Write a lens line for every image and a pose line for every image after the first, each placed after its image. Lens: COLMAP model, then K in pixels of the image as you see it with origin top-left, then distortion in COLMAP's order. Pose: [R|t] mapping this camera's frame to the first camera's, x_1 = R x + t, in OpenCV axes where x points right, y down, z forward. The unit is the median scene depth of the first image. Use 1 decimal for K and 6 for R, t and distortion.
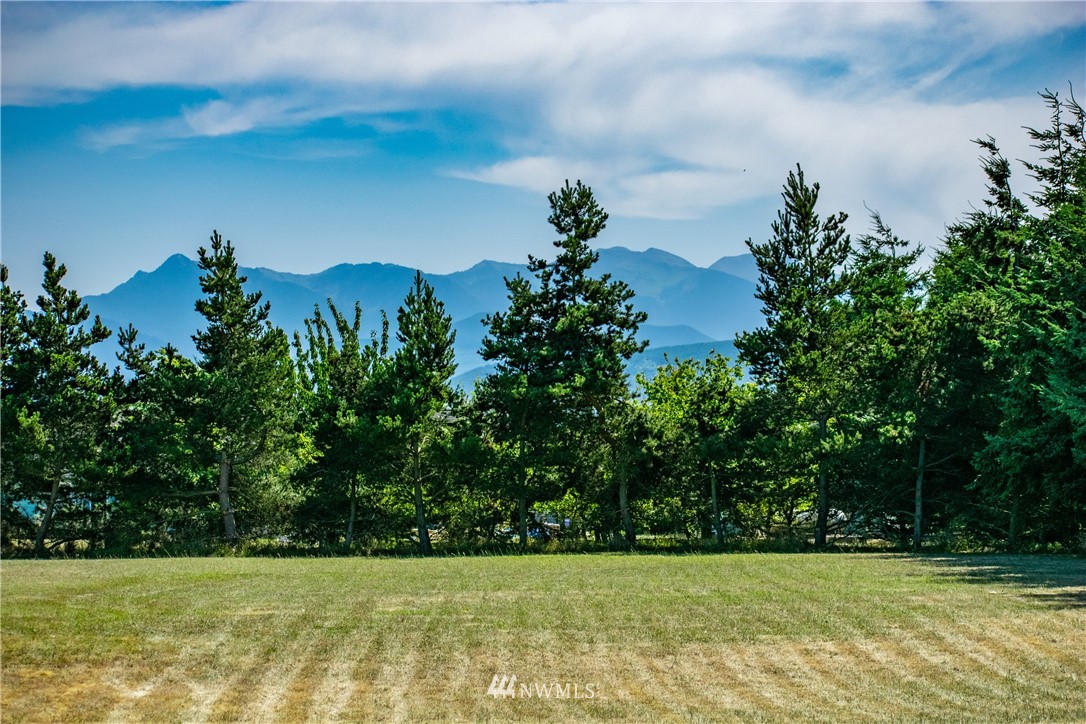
lens RADIAL K [[3631.5, 0, 550.2], [0, 3631.5, 355.0], [0, 0, 1]] dist [-0.193012, 0.000000]
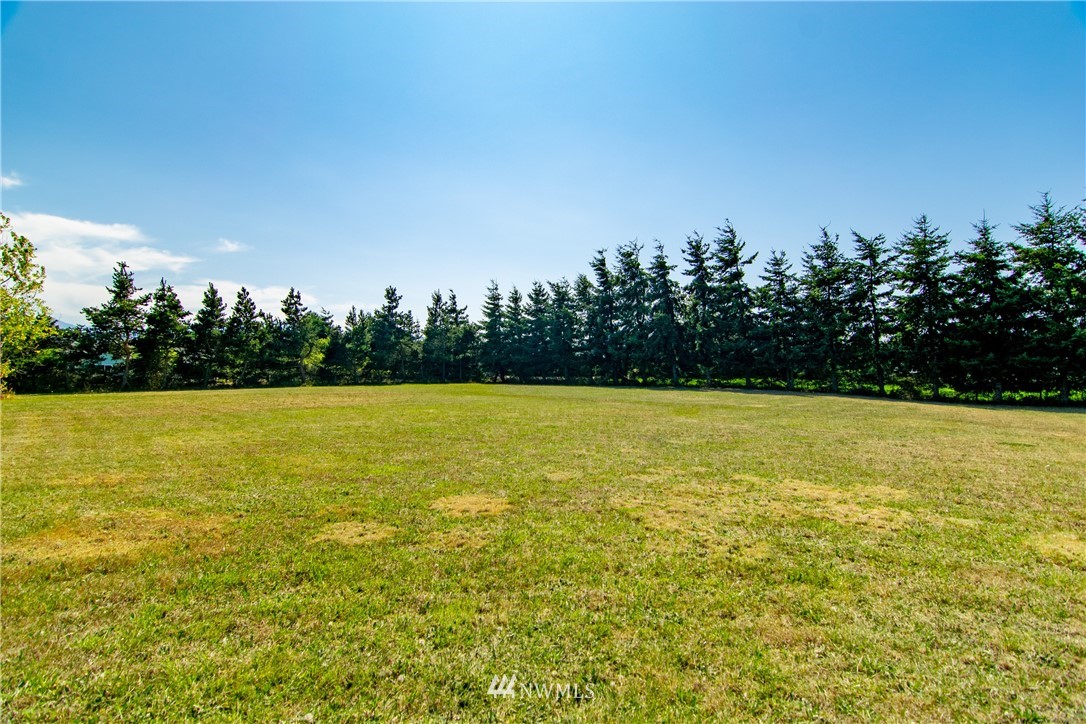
lens RADIAL K [[527.7, 0, 549.7], [0, 527.7, 359.6], [0, 0, 1]] dist [-0.002647, 0.000156]
pose [[0.652848, 0.024447, 0.757094, -0.301864], [-0.034828, 0.999391, -0.002238, 0.024367], [-0.756688, -0.024907, 0.653302, 0.513781]]
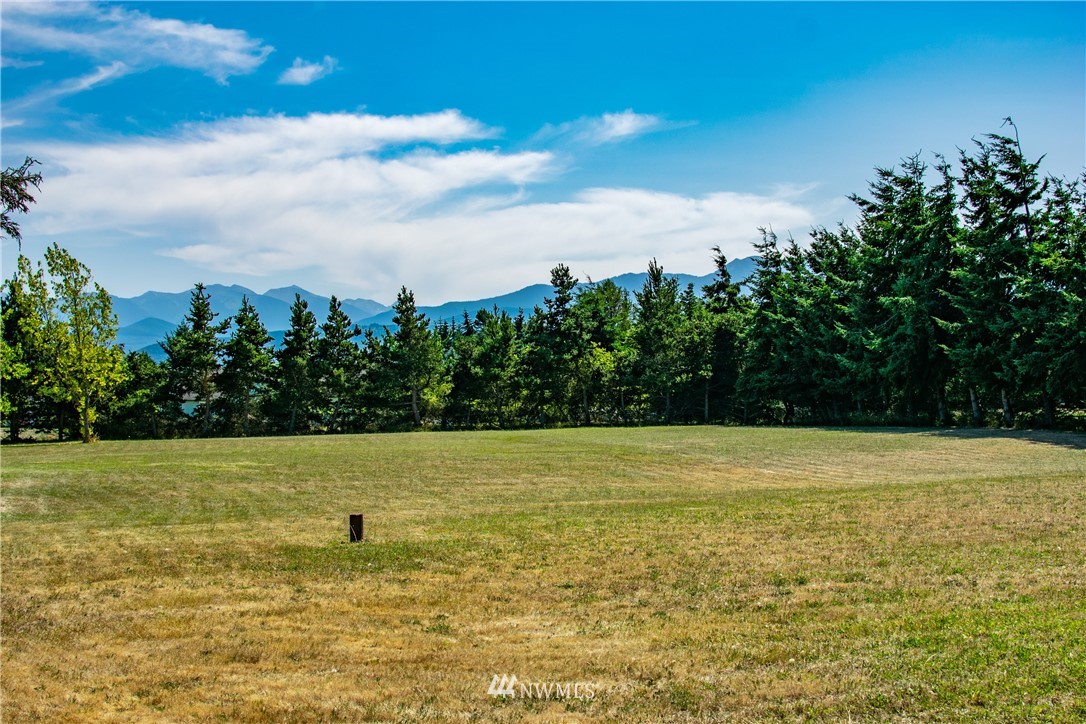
lens RADIAL K [[1748.0, 0, 550.9], [0, 1748.0, 363.7], [0, 0, 1]] dist [-0.135514, 0.000000]
pose [[0.973061, -0.007807, 0.230417, -0.253718], [0.004407, 0.999874, 0.015267, -0.002472], [-0.230507, -0.013840, 0.972972, -0.066184]]
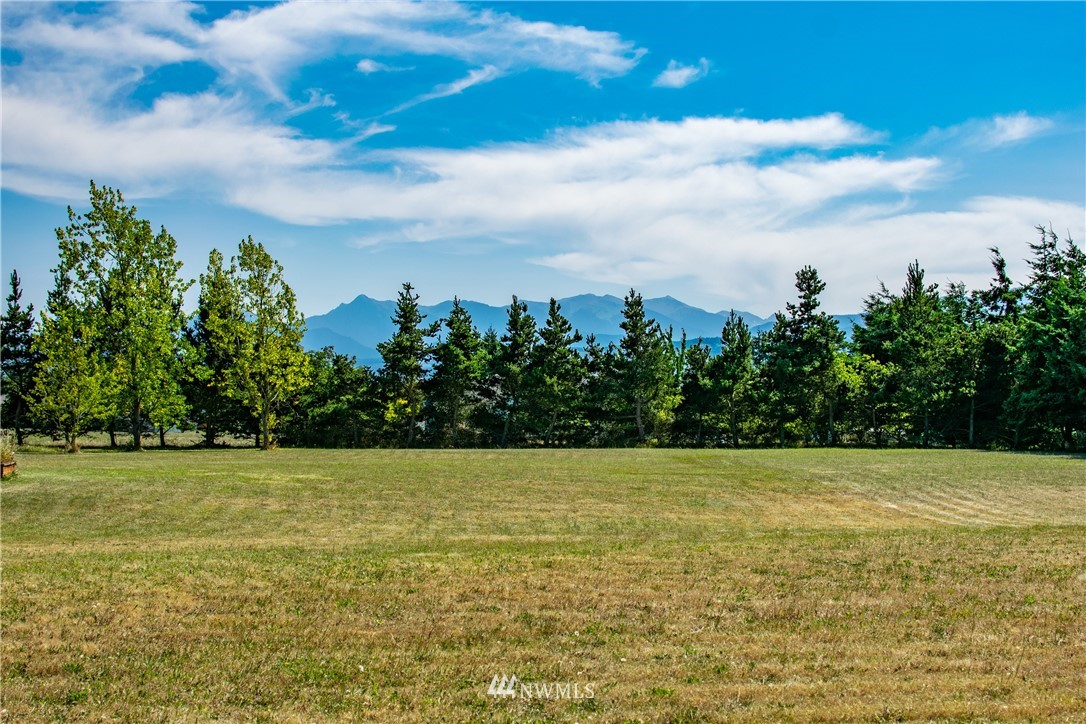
lens RADIAL K [[1820.3, 0, 549.9], [0, 1820.3, 353.4], [0, 0, 1]] dist [-0.138897, 0.000000]
pose [[0.999837, 0.011605, 0.013825, -0.152975], [-0.011628, 0.999931, 0.001572, 0.001286], [-0.013806, -0.001733, 0.999903, -0.022153]]
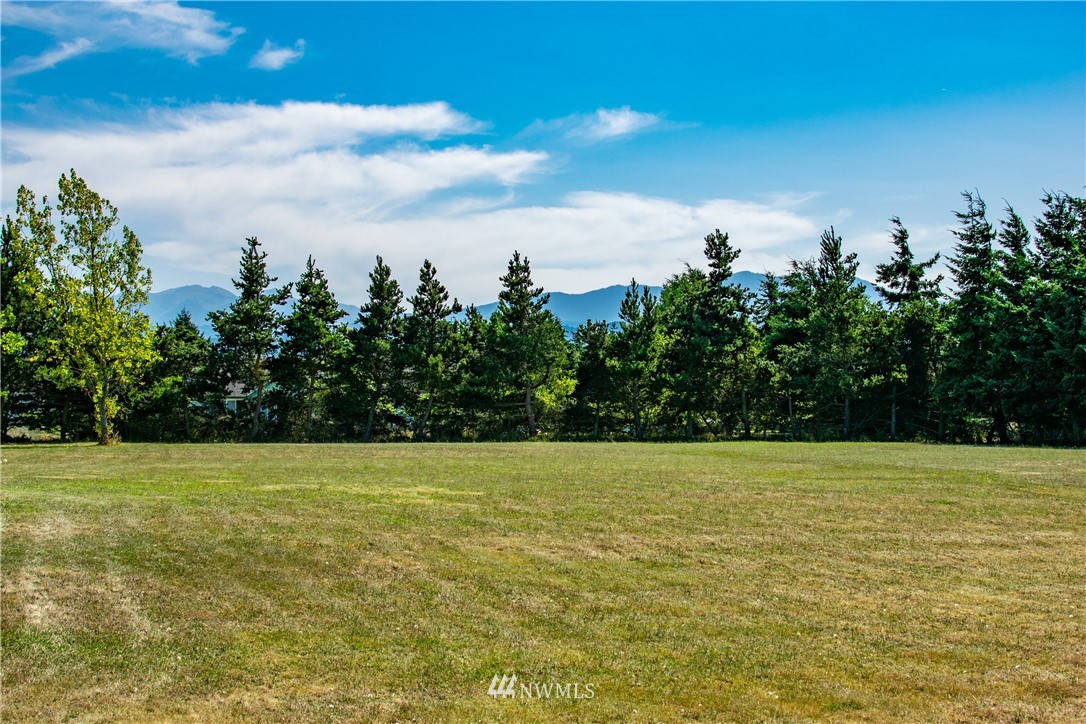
lens RADIAL K [[1820.3, 0, 582.8], [0, 1820.3, 401.9], [0, 0, 1]] dist [-0.138897, 0.000000]
pose [[0.964112, 0.014475, 0.265101, -0.289678], [-0.022619, 0.999361, 0.027693, 0.012502], [-0.264530, -0.032696, 0.963823, 0.166414]]
